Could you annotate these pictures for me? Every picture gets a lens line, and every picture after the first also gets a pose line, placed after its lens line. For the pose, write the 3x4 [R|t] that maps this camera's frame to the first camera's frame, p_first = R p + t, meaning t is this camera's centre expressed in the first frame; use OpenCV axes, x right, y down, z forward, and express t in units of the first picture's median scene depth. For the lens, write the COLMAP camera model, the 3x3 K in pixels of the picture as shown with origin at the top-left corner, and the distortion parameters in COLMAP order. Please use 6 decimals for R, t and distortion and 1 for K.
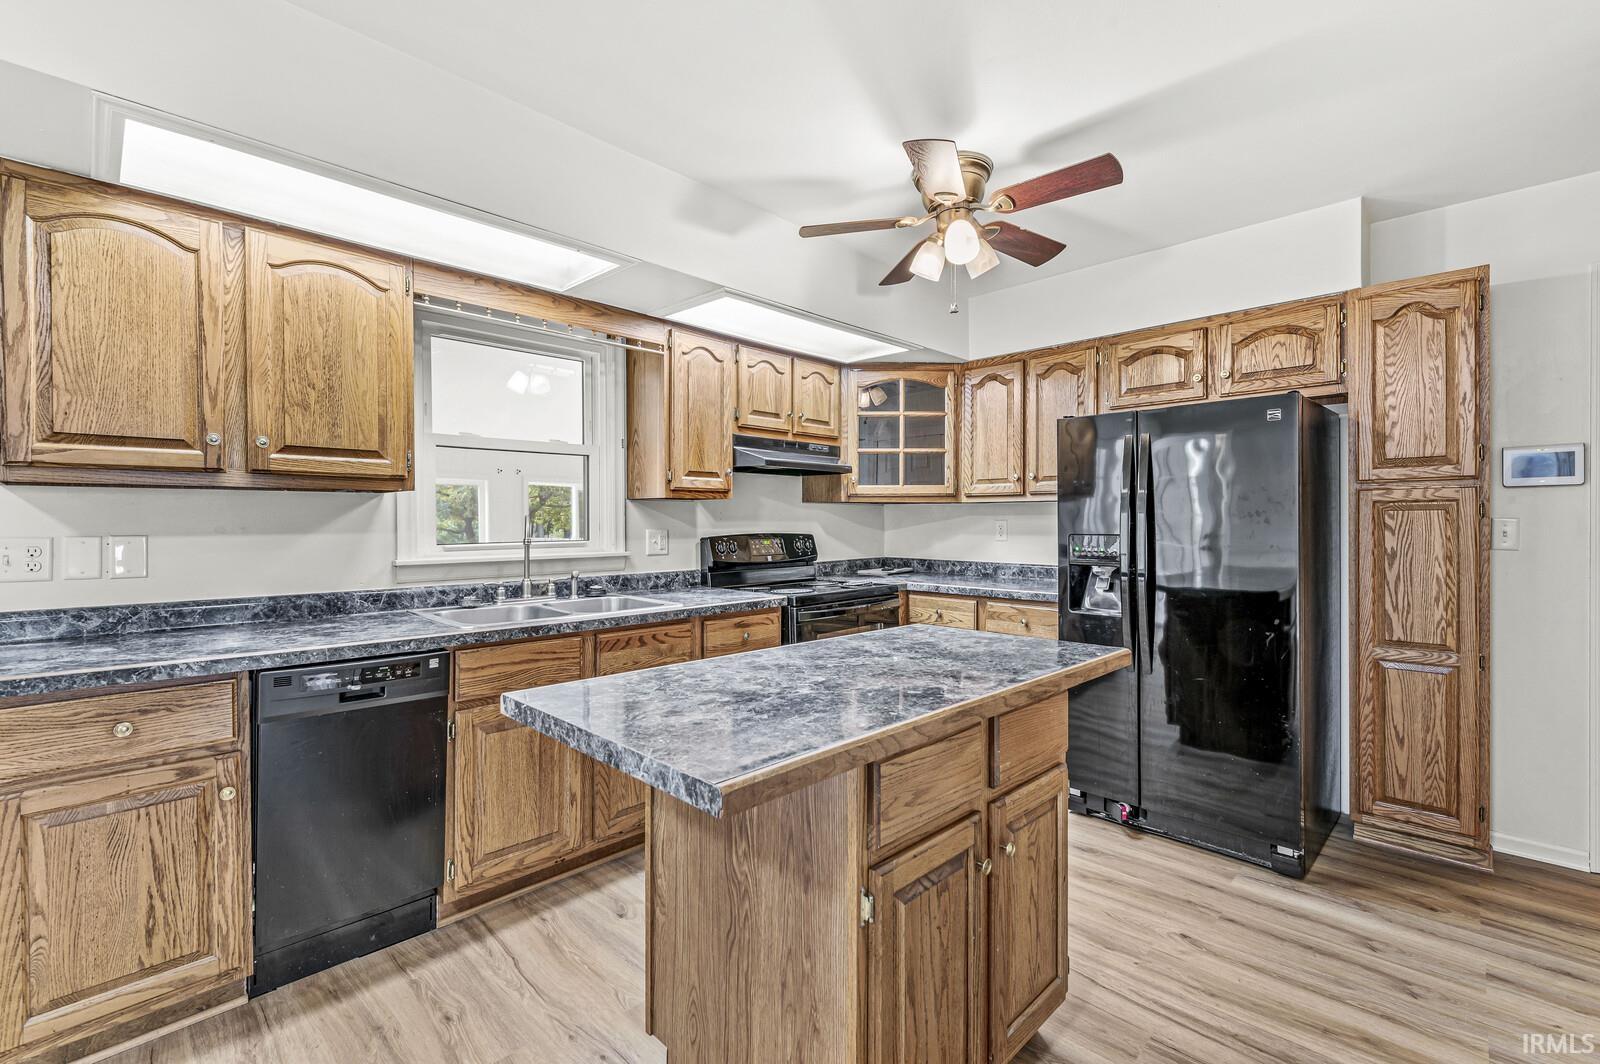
lens RADIAL K [[701.6, 0, 808.5], [0, 701.6, 526.8], [0, 0, 1]] dist [-0.002780, -0.000131]
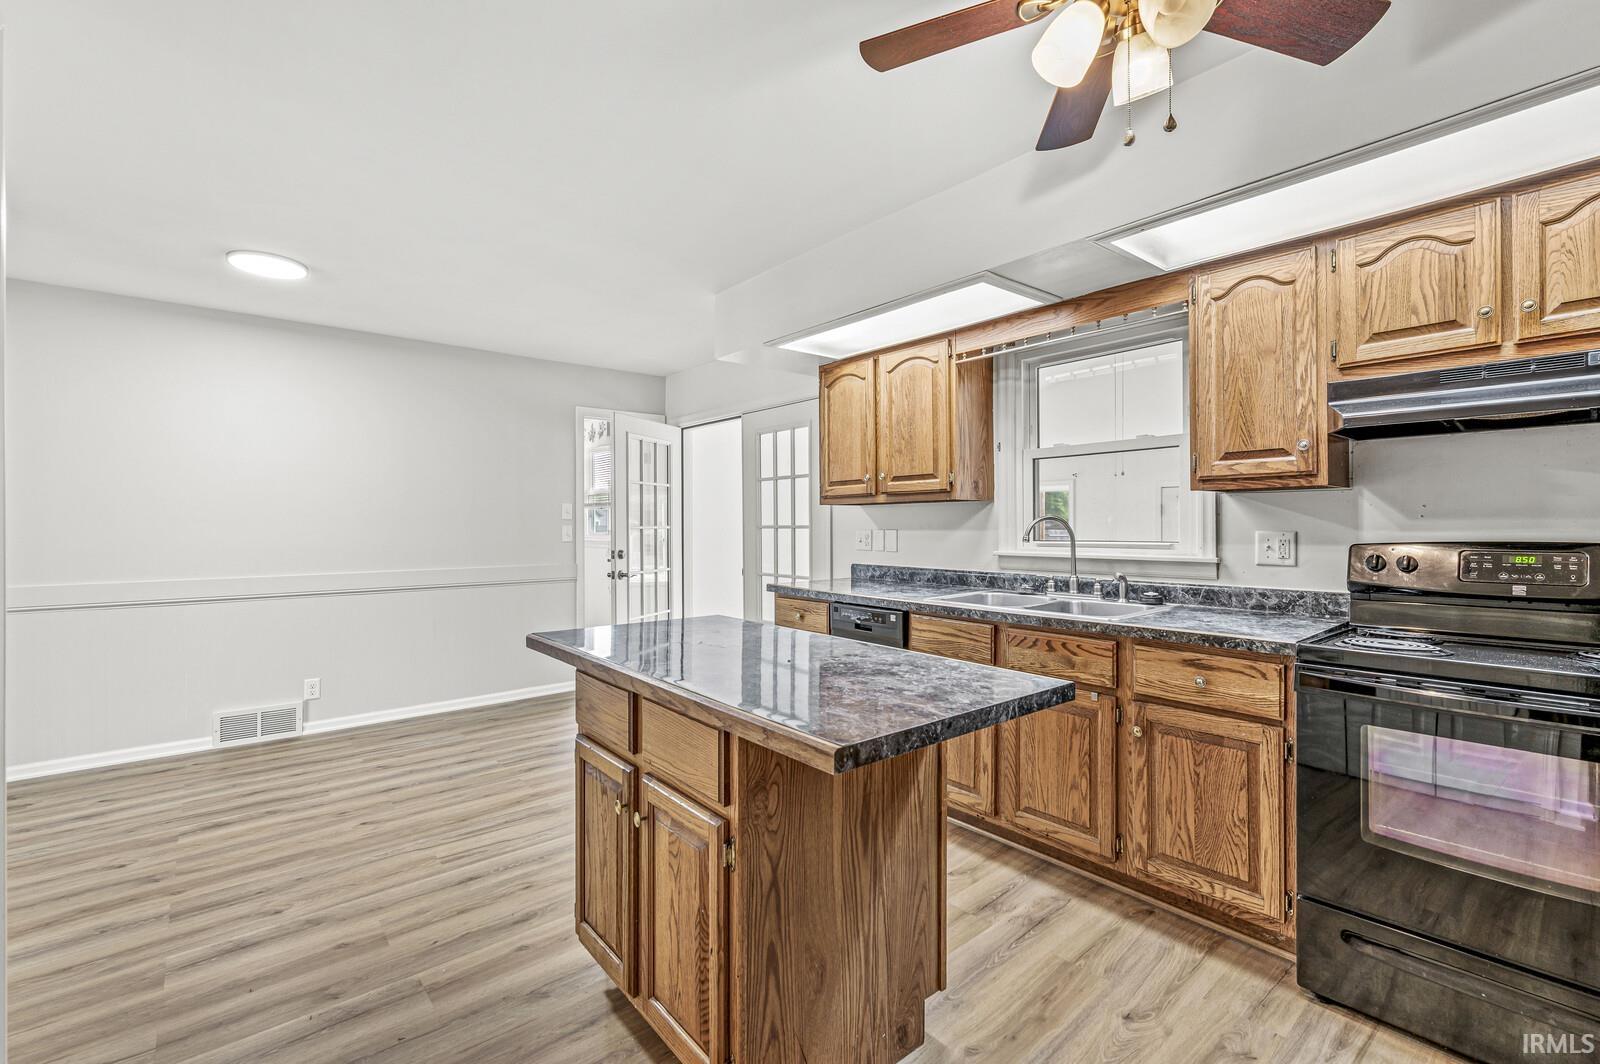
lens RADIAL K [[701.6, 0, 808.8], [0, 701.6, 526.7], [0, 0, 1]] dist [-0.002780, -0.000131]
pose [[-0.102885, 0.007026, -0.994668, 0.690190], [-0.002253, 0.999971, 0.007296, -0.006241], [0.994691, 0.002992, -0.102866, 0.708403]]
